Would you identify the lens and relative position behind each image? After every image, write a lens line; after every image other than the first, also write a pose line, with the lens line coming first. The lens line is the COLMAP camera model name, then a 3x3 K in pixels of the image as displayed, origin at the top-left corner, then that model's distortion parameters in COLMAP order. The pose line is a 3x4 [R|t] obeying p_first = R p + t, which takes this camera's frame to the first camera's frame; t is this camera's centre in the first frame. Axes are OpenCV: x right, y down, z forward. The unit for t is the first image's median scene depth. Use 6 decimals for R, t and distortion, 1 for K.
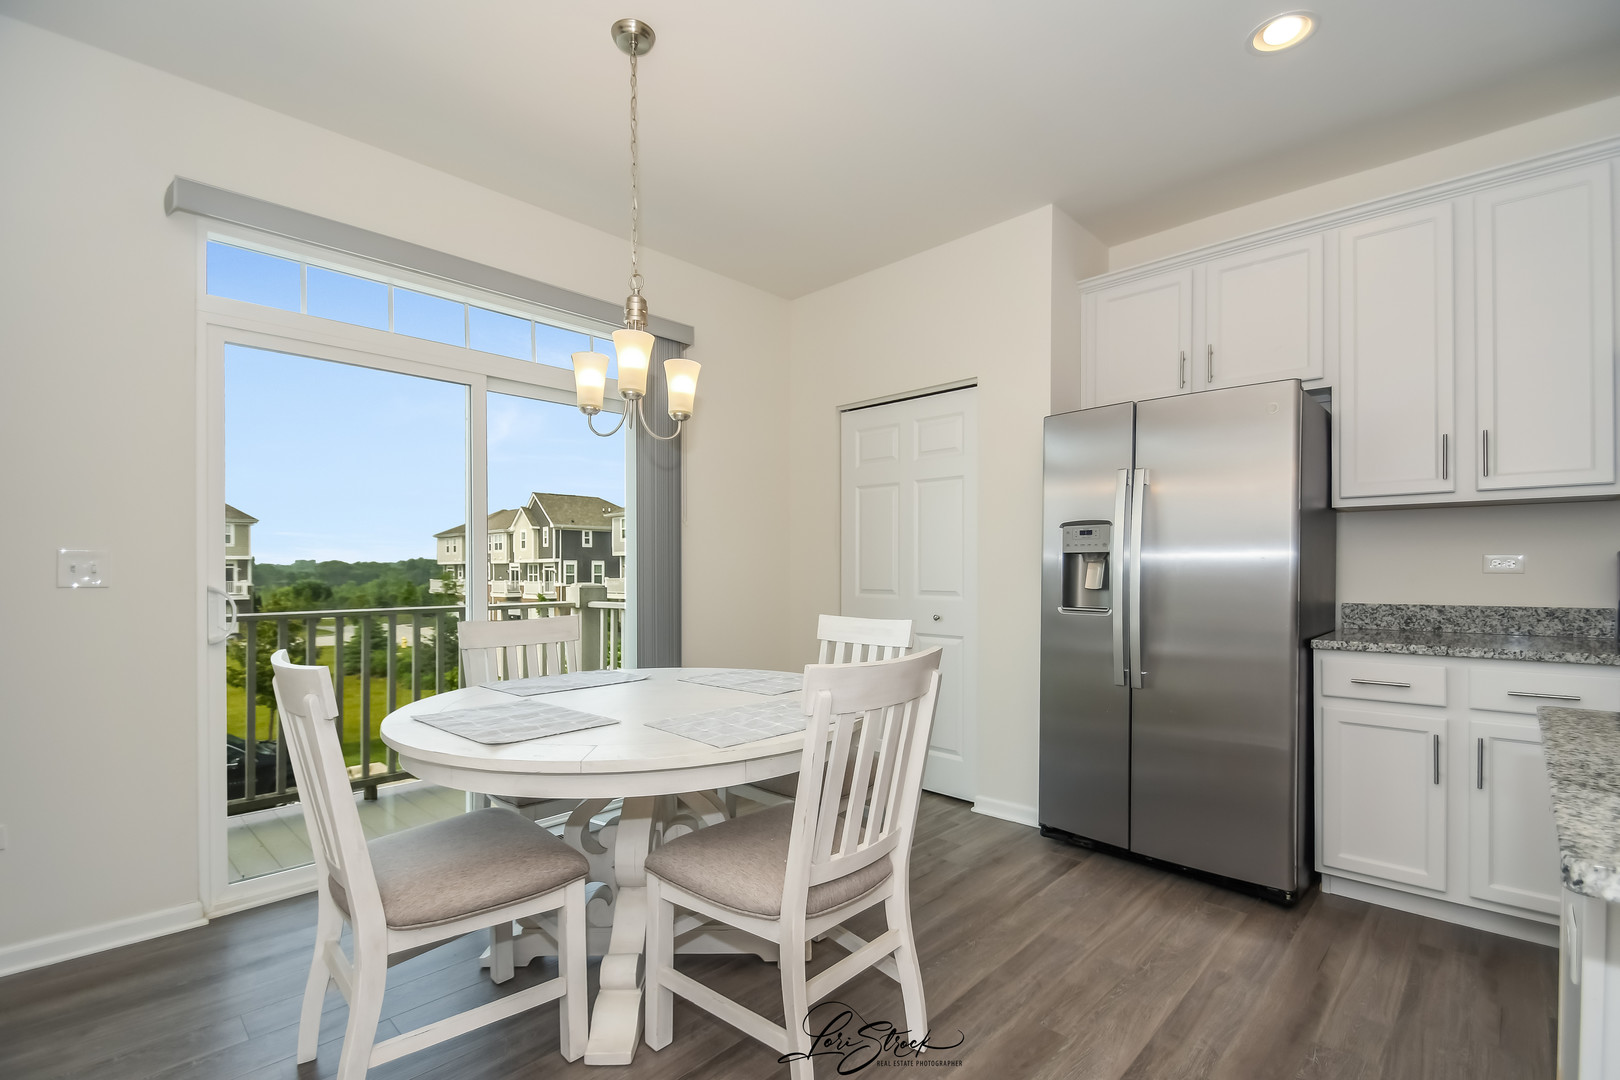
lens RADIAL K [[732.5, 0, 767.9], [0, 732.5, 574.8], [0, 0, 1]] dist [0.002400, -0.016765]
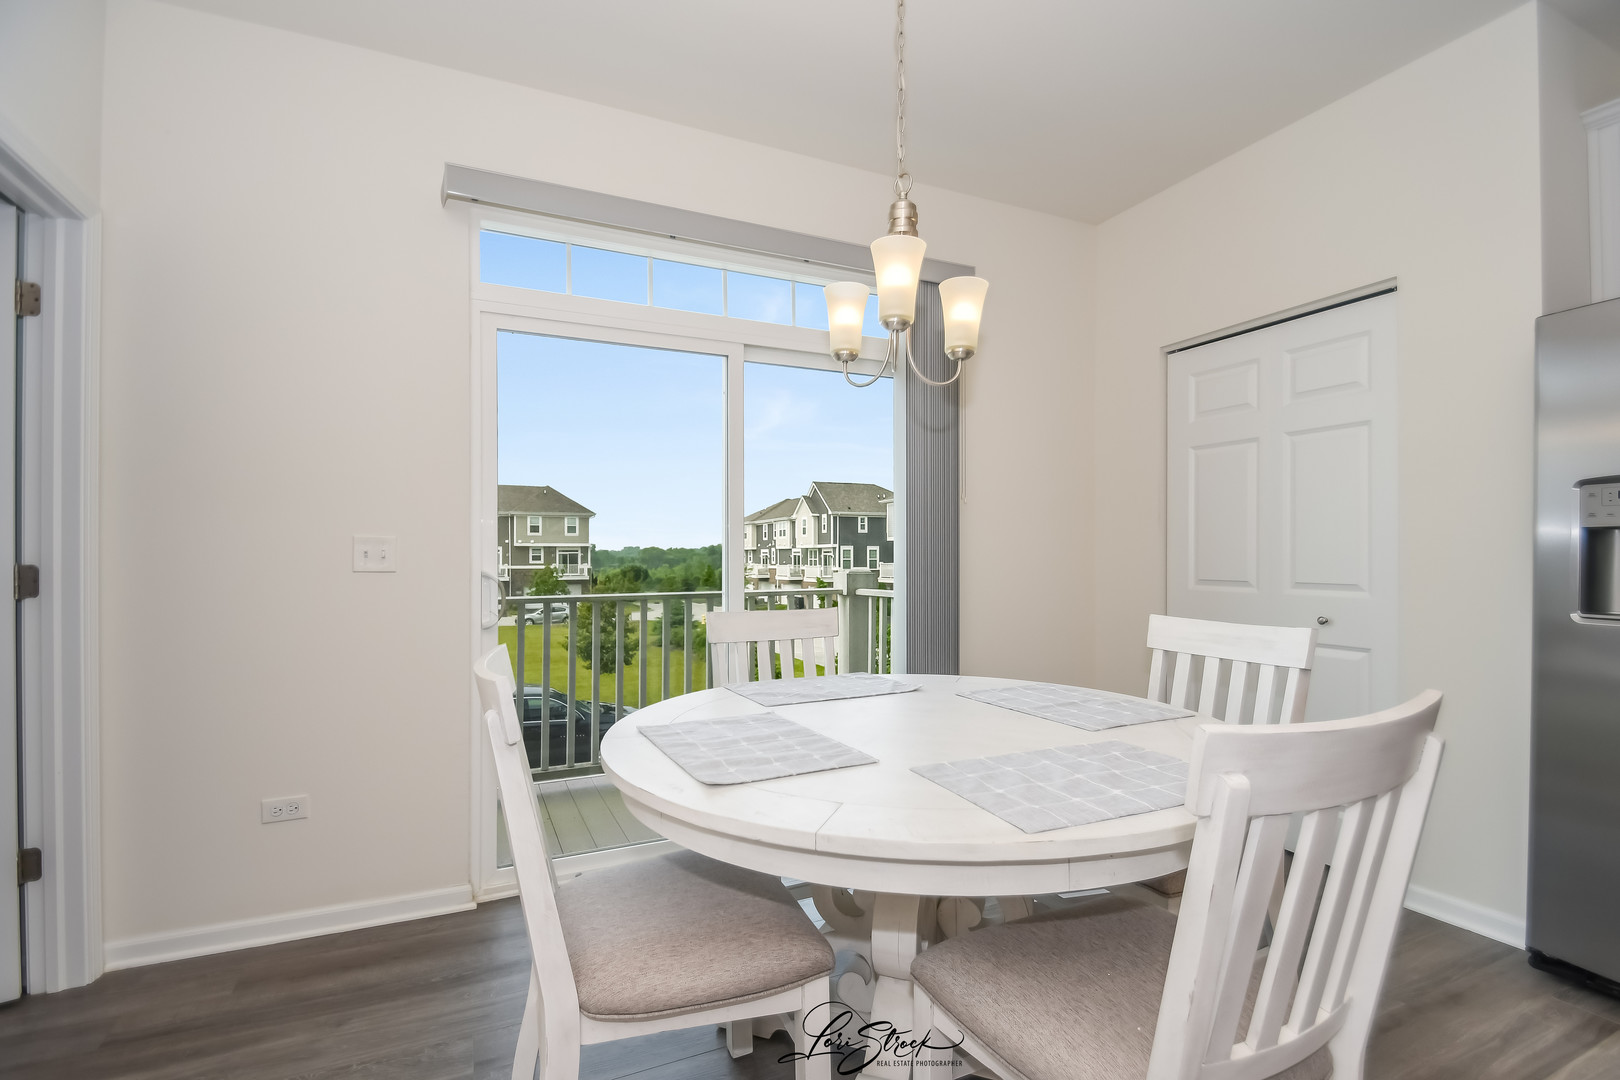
lens RADIAL K [[717.9, 0, 780.7], [0, 717.9, 558.2], [0, 0, 1]] dist [0.003087, -0.000323]
pose [[0.936997, 0.001037, -0.349336, -0.026109], [-0.001697, 0.999997, -0.001584, -0.001253], [0.349334, 0.002077, 0.936996, 0.180751]]
